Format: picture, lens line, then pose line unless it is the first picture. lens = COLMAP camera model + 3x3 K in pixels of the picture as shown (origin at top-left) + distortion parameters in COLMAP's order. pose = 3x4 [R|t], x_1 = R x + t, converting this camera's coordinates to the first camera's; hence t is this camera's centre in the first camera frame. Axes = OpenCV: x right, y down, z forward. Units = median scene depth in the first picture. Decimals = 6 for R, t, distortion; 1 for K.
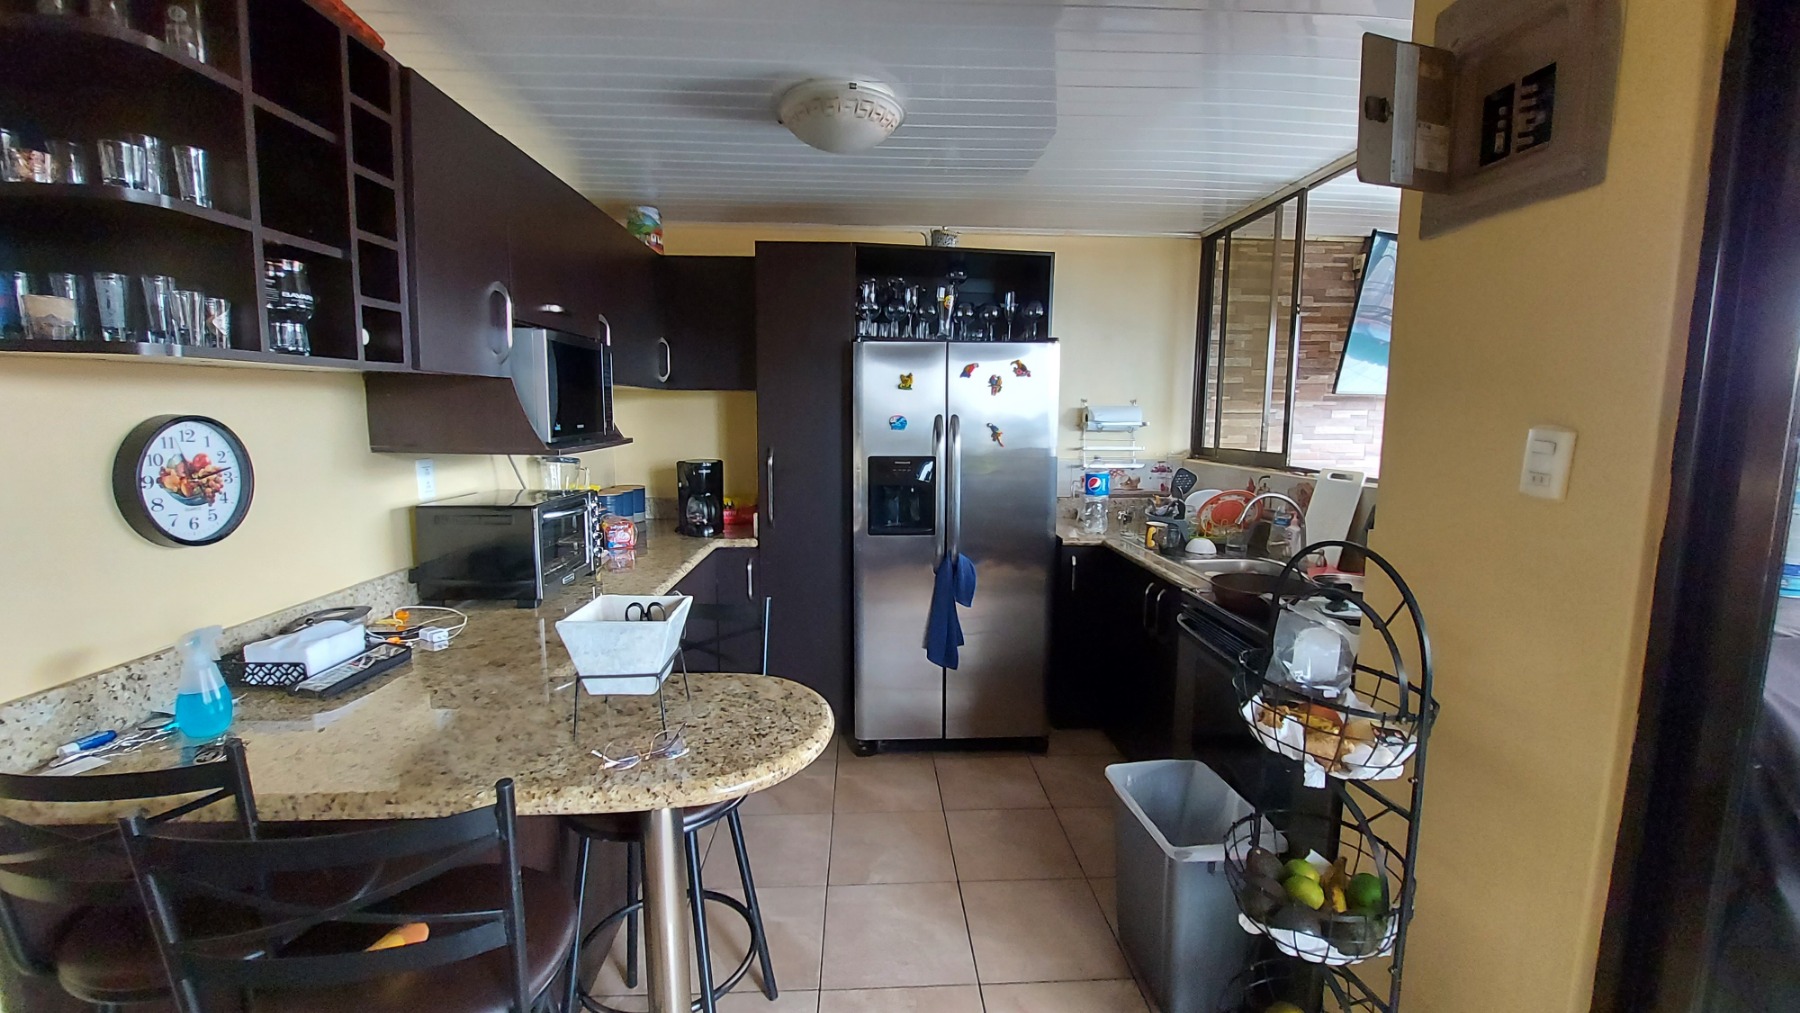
lens RADIAL K [[716.0, 0, 900.5], [0, 716.0, 497.3], [0, 0, 1]] dist [-0.017786, -0.000098]
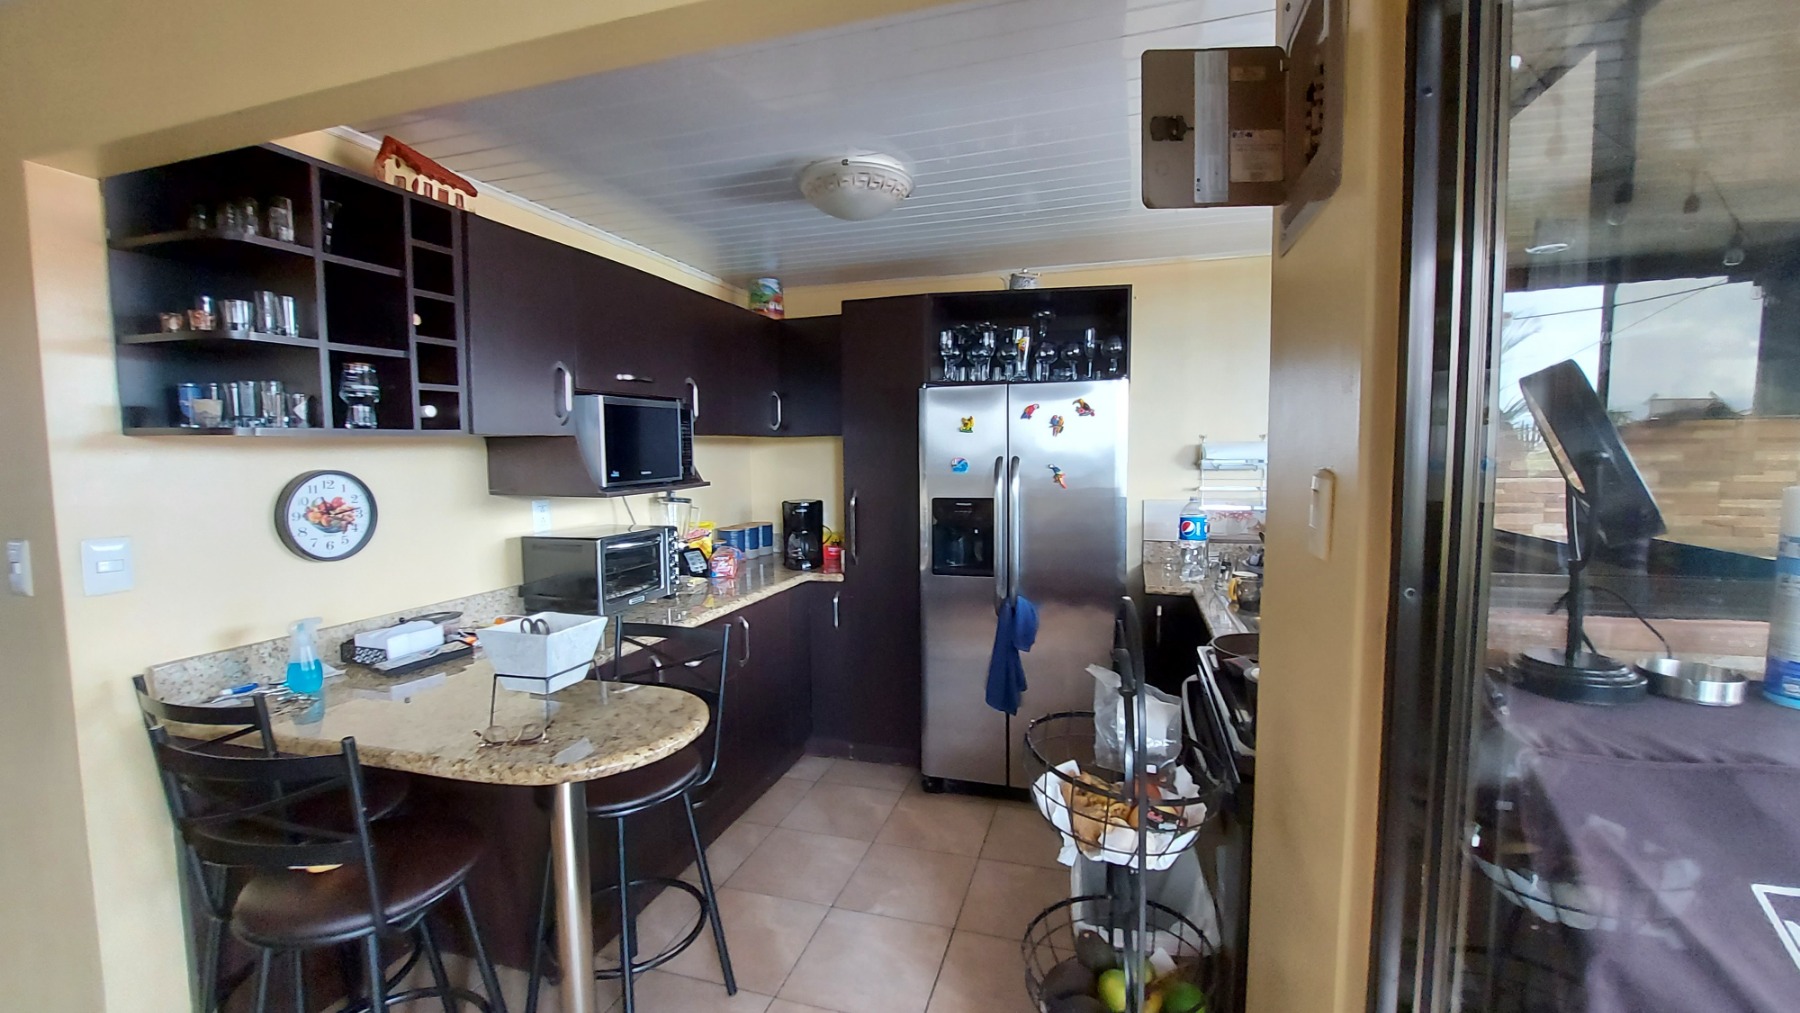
lens RADIAL K [[717.0, 0, 903.5], [0, 717.0, 500.6], [0, 0, 1]] dist [-0.019208, -0.000134]
pose [[0.941168, 0.004462, -0.337911, 0.265723], [-0.020598, 0.998811, -0.044183, -0.006709], [0.337312, 0.048544, 0.940141, 0.014329]]
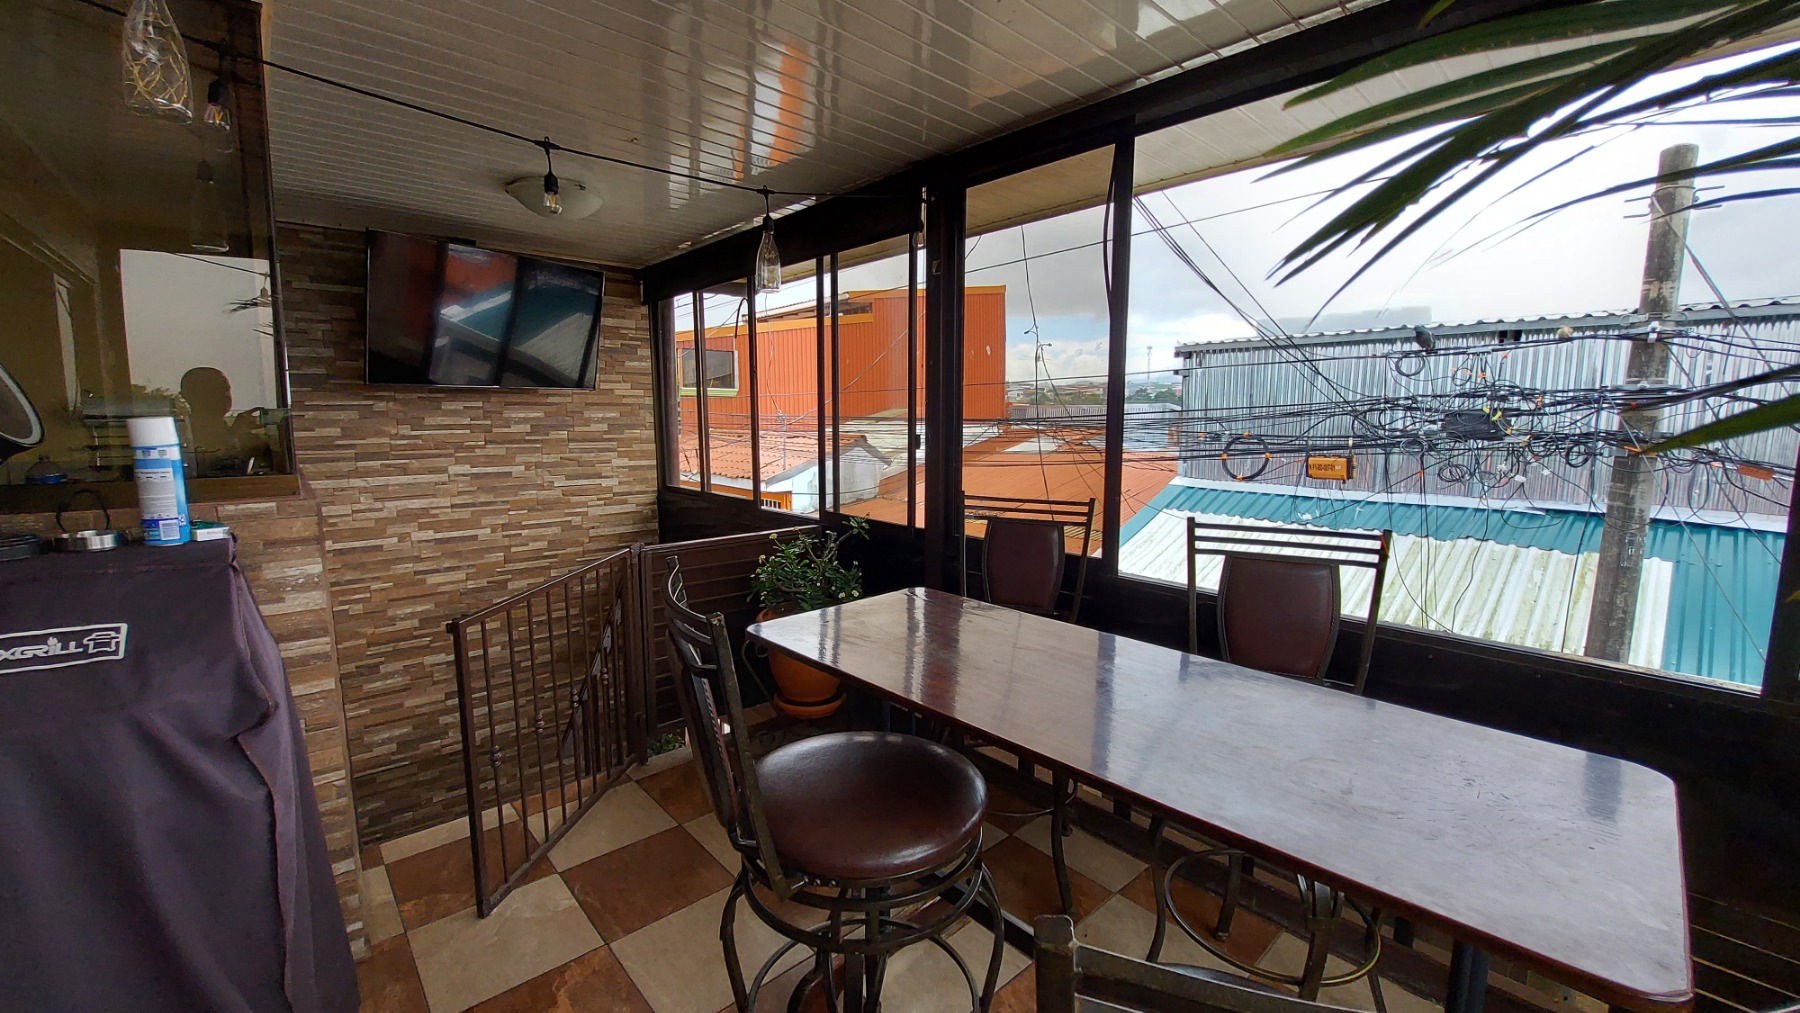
lens RADIAL K [[708.1, 0, 899.9], [0, 708.1, 503.9], [0, 0, 1]] dist [-0.019128, -0.000295]
pose [[0.780180, -0.086267, 0.619578, 0.622472], [0.079705, 0.996082, 0.038325, 0.052862], [-0.620456, 0.019483, 0.783999, -0.289541]]
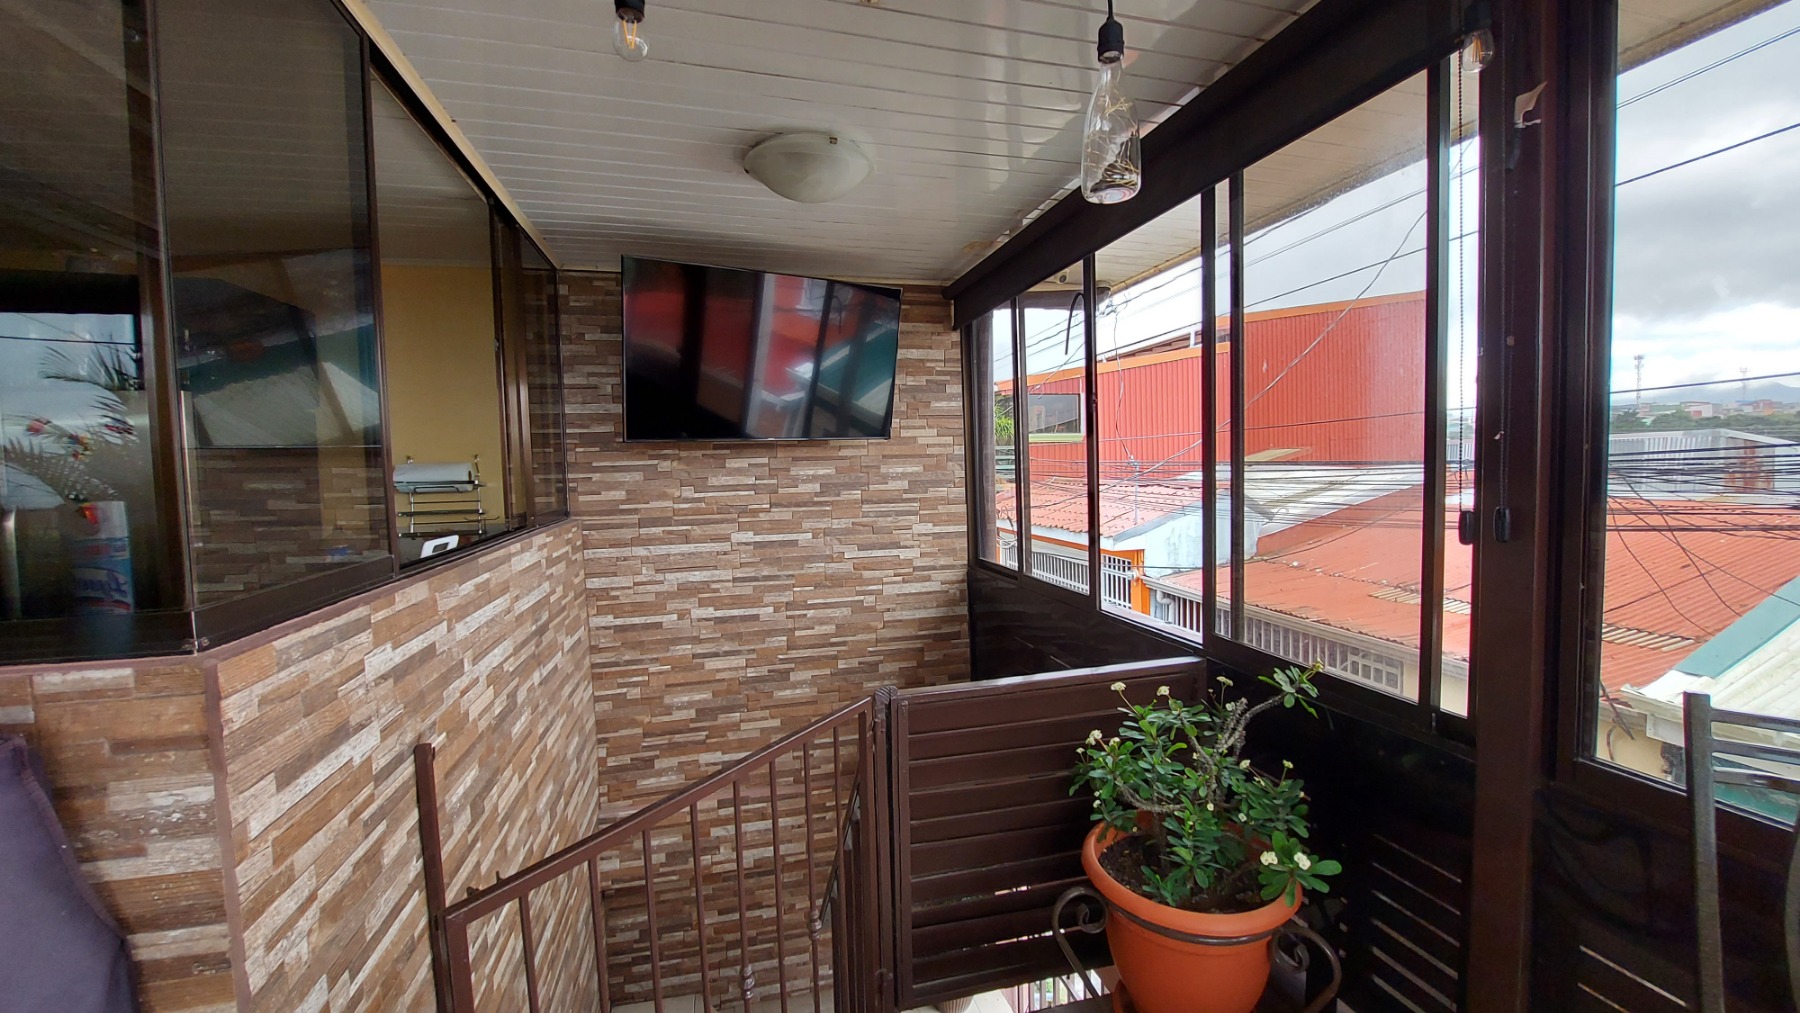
lens RADIAL K [[733.8, 0, 898.3], [0, 733.8, 503.9], [0, 0, 1]] dist [-0.011642, -0.000307]
pose [[0.978969, -0.044164, 0.199172, 0.821533], [0.057556, 0.996418, -0.061955, 0.005331], [-0.195723, 0.072115, 0.978004, 0.068027]]
